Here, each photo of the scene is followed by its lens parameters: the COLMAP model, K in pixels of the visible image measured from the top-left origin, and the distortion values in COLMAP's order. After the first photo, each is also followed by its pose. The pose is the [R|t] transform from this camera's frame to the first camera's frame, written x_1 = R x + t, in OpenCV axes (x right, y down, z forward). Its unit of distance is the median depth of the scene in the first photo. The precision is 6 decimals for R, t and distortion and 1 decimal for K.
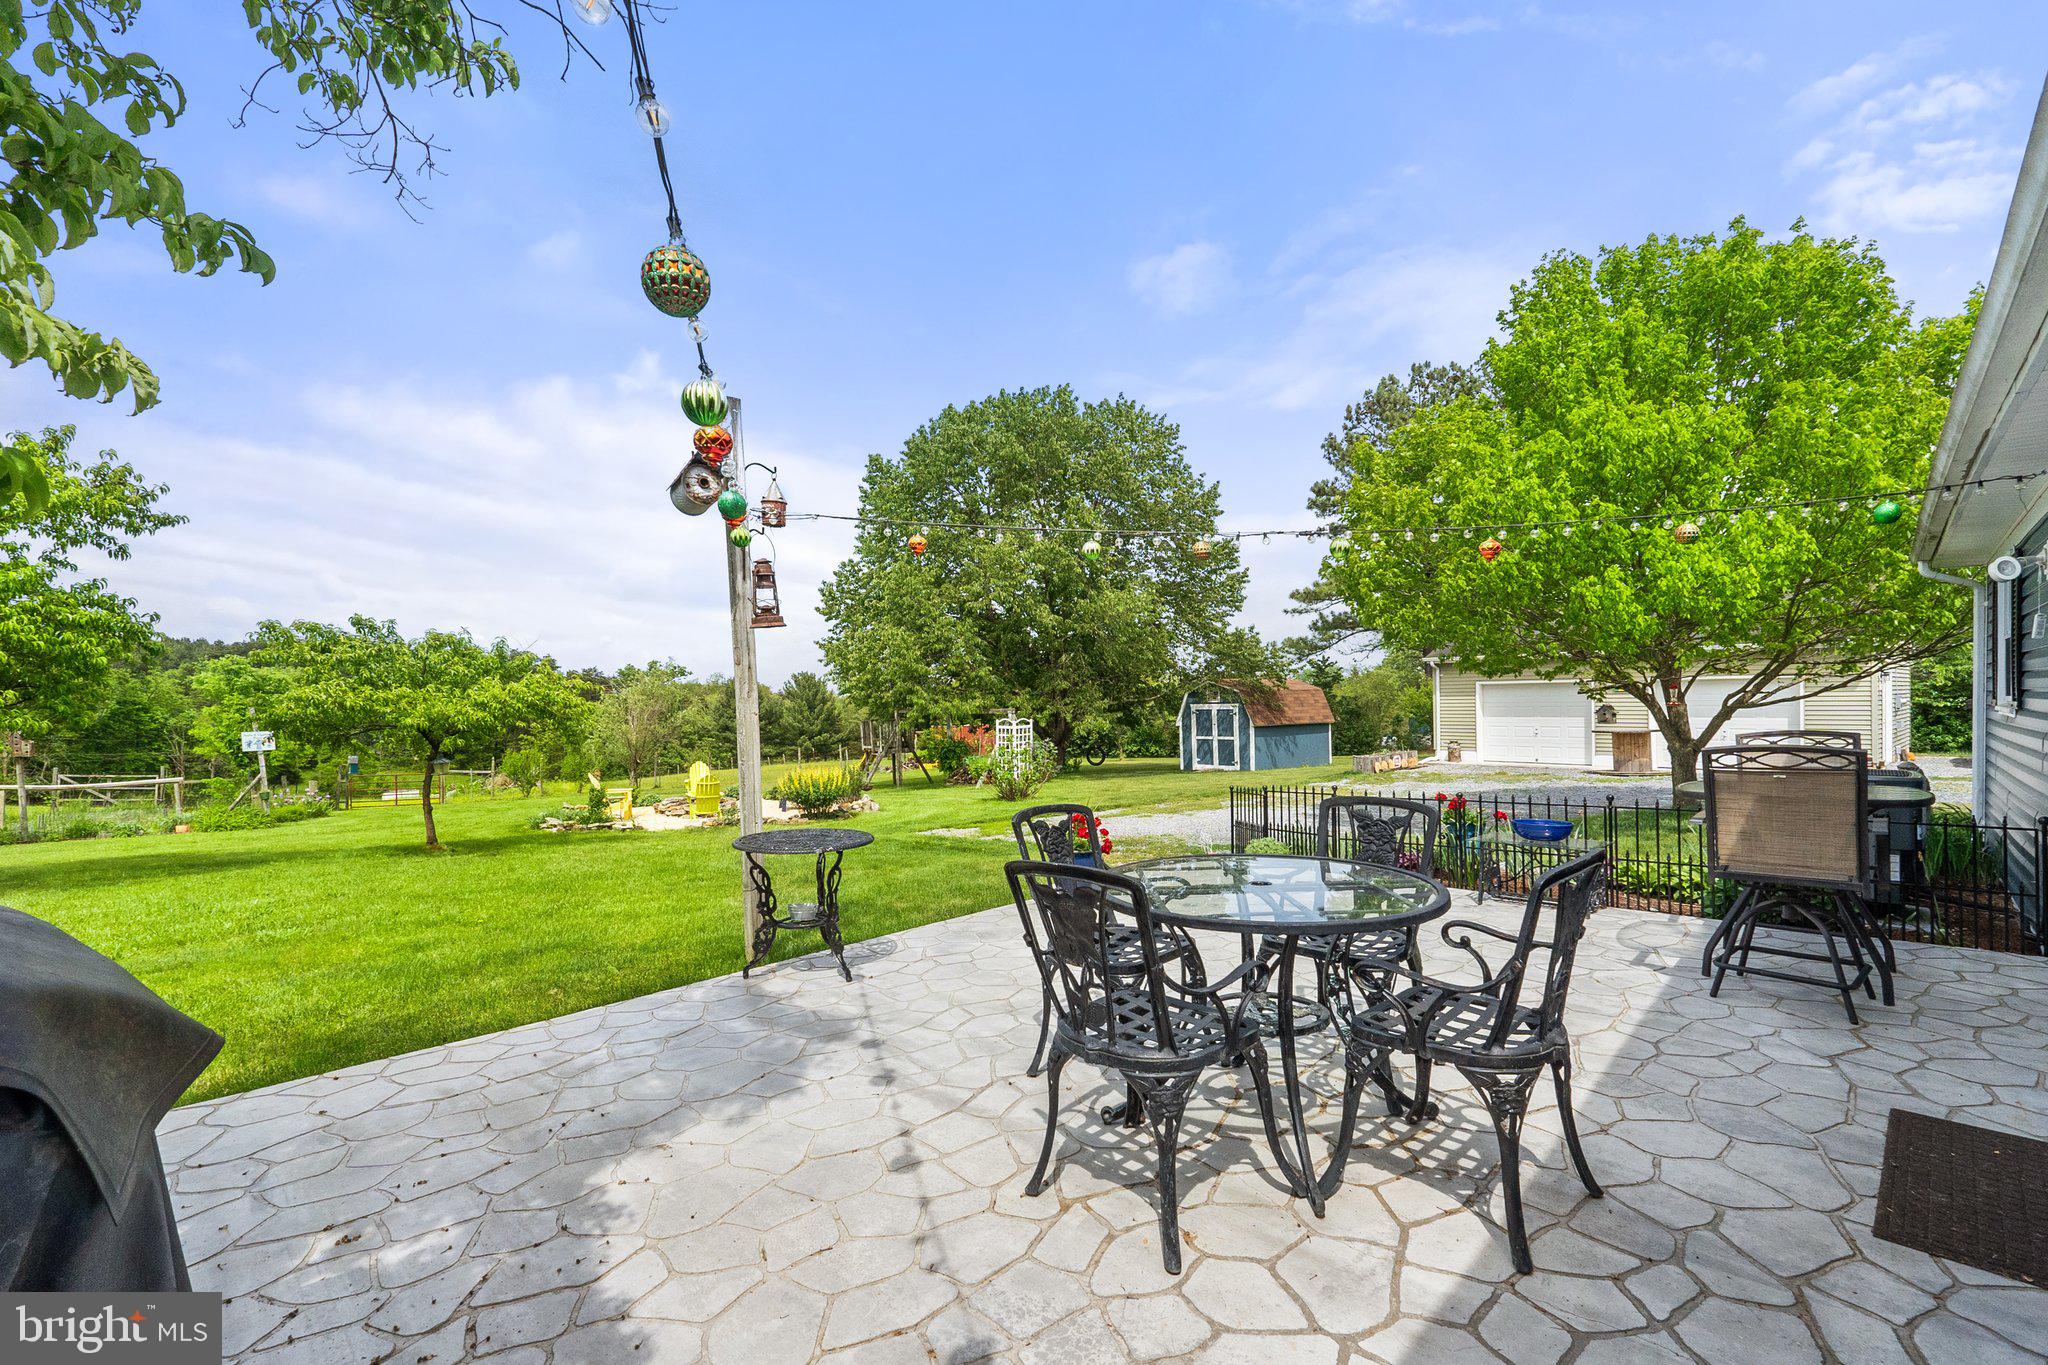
lens RADIAL K [[881.8, 0, 1024.0], [0, 881.8, 682.5], [0, 0, 1]] dist [-0.002014, 0.000482]
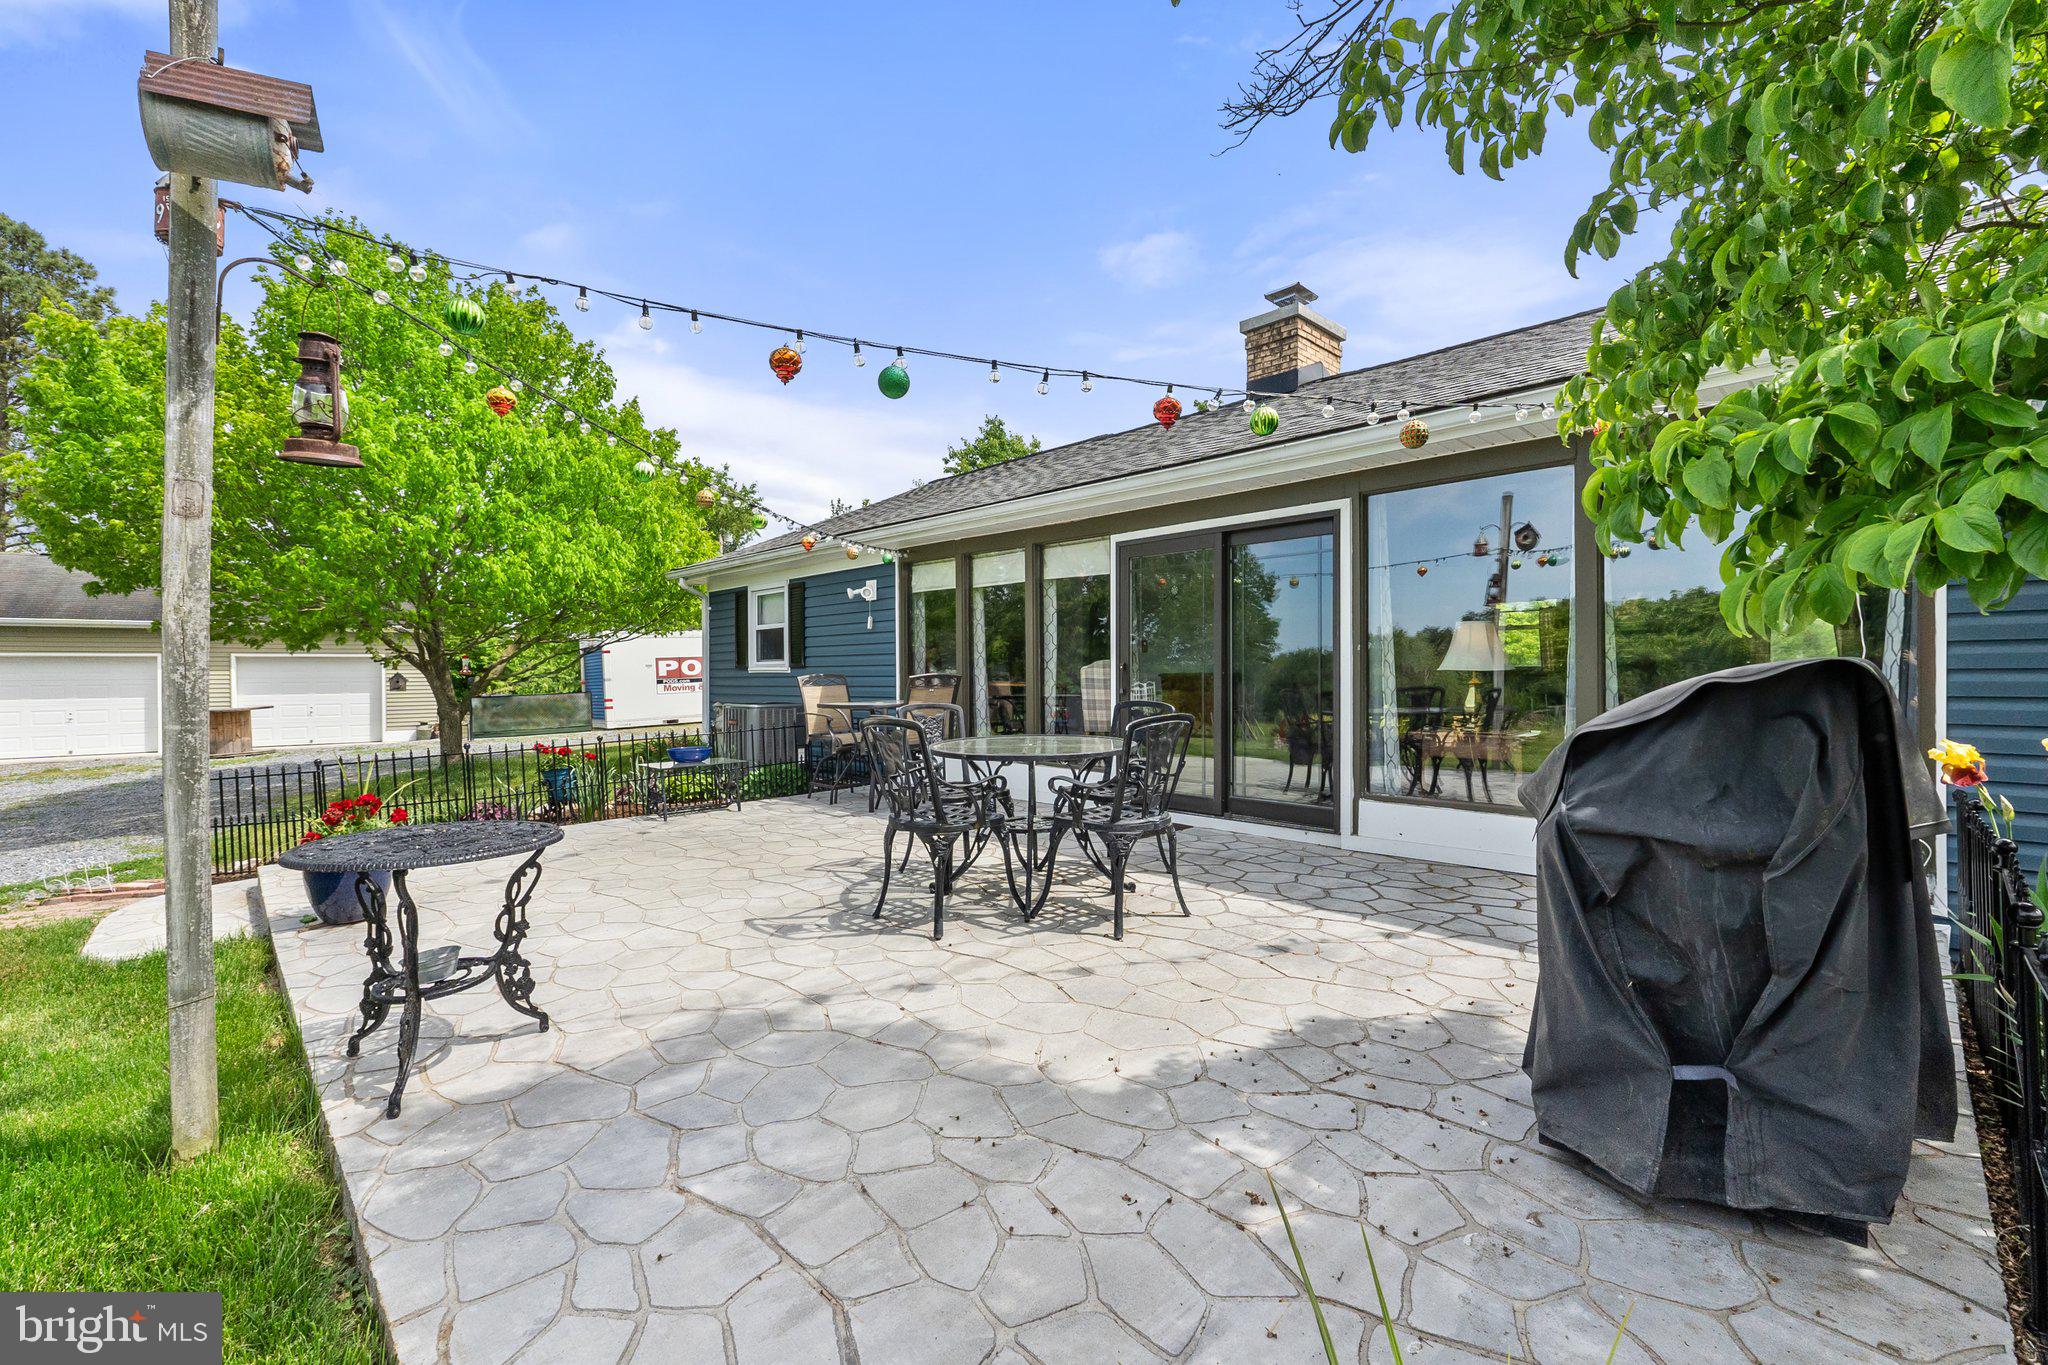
lens RADIAL K [[853.0, 0, 998.2], [0, 853.0, 664.0], [0, 0, 1]] dist [-0.001604, -0.000195]
pose [[0.050323, 0.020224, 0.998528, -0.312801], [-0.012736, 0.999727, -0.019606, 0.025533], [-0.998652, -0.011731, 0.050567, 0.234582]]
